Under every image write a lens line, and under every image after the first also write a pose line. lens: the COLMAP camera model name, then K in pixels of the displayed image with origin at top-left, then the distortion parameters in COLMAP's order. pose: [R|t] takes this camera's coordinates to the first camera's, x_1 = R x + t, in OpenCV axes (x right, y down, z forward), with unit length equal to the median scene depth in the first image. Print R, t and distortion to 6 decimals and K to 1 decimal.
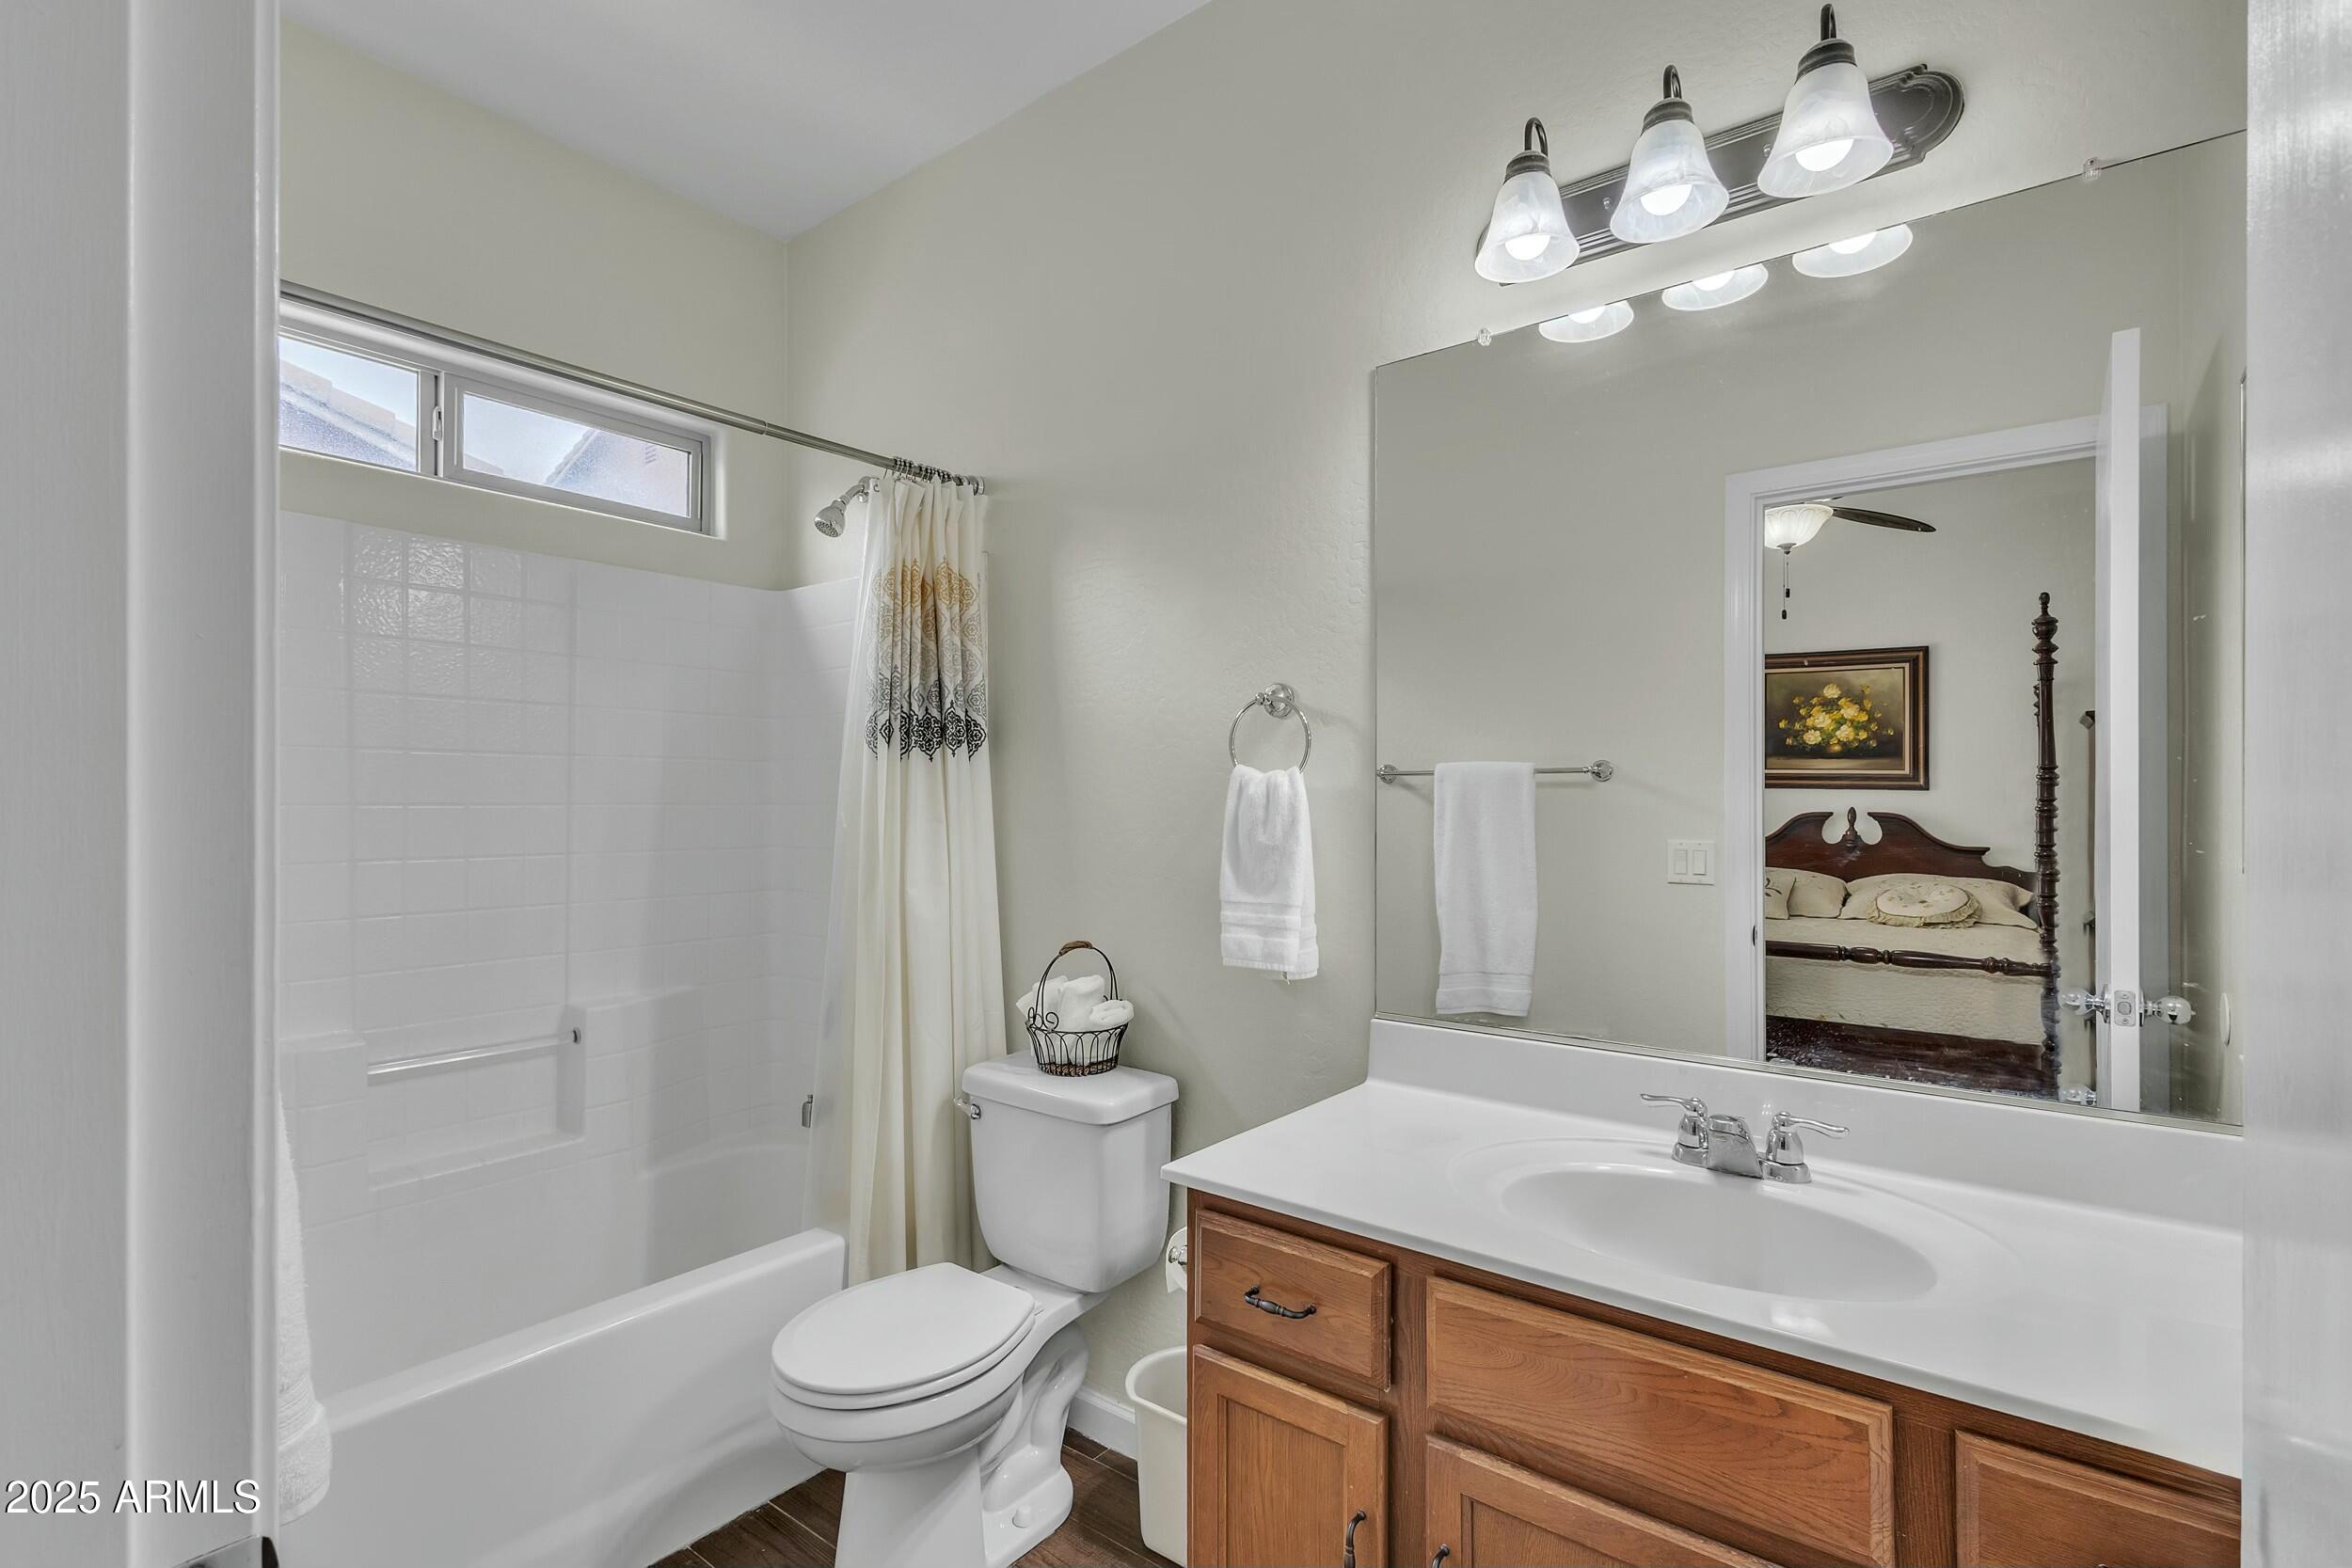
lens RADIAL K [[1084.0, 0, 1187.8], [0, 1084.0, 797.1], [0, 0, 1]] dist [0.002156, 0.000438]
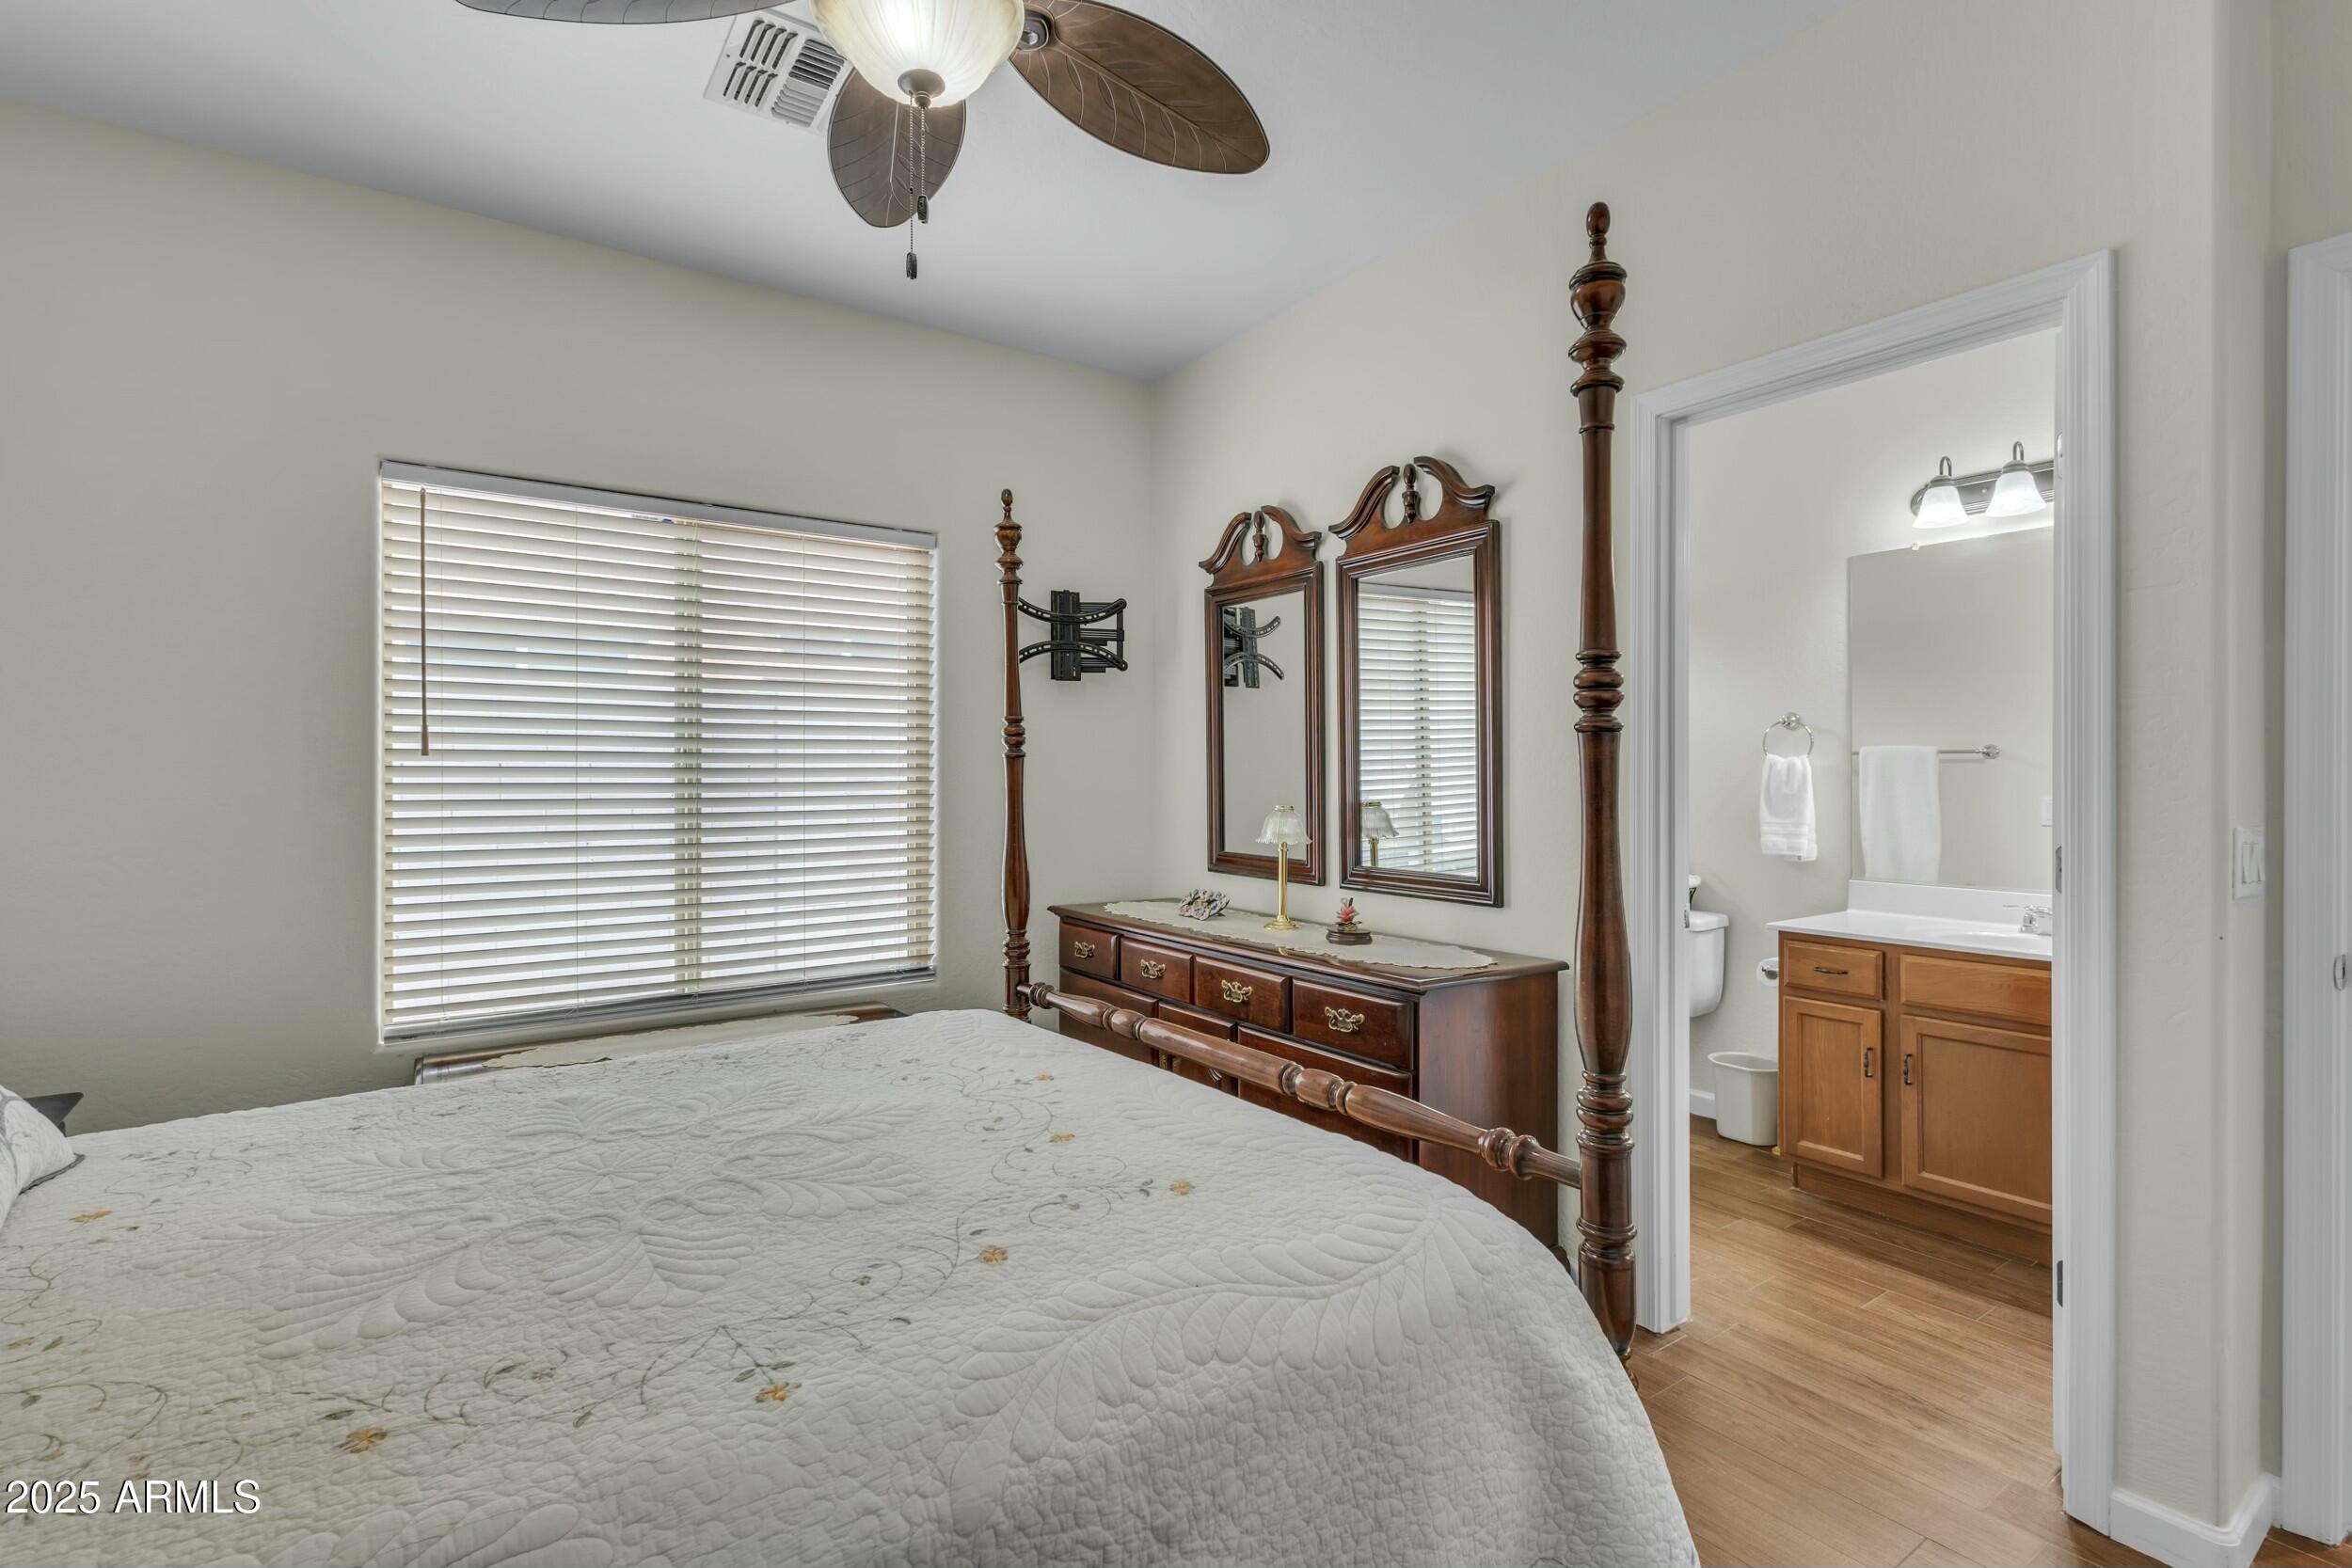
lens RADIAL K [[1084.0, 0, 1161.0], [0, 1084.0, 771.7], [0, 0, 1]] dist [0.002156, 0.000438]
pose [[0.955417, -0.002261, -0.295252, -0.453682], [0.003105, 0.999992, 0.002393, -0.006163], [0.295245, -0.003203, 0.955416, -1.297151]]
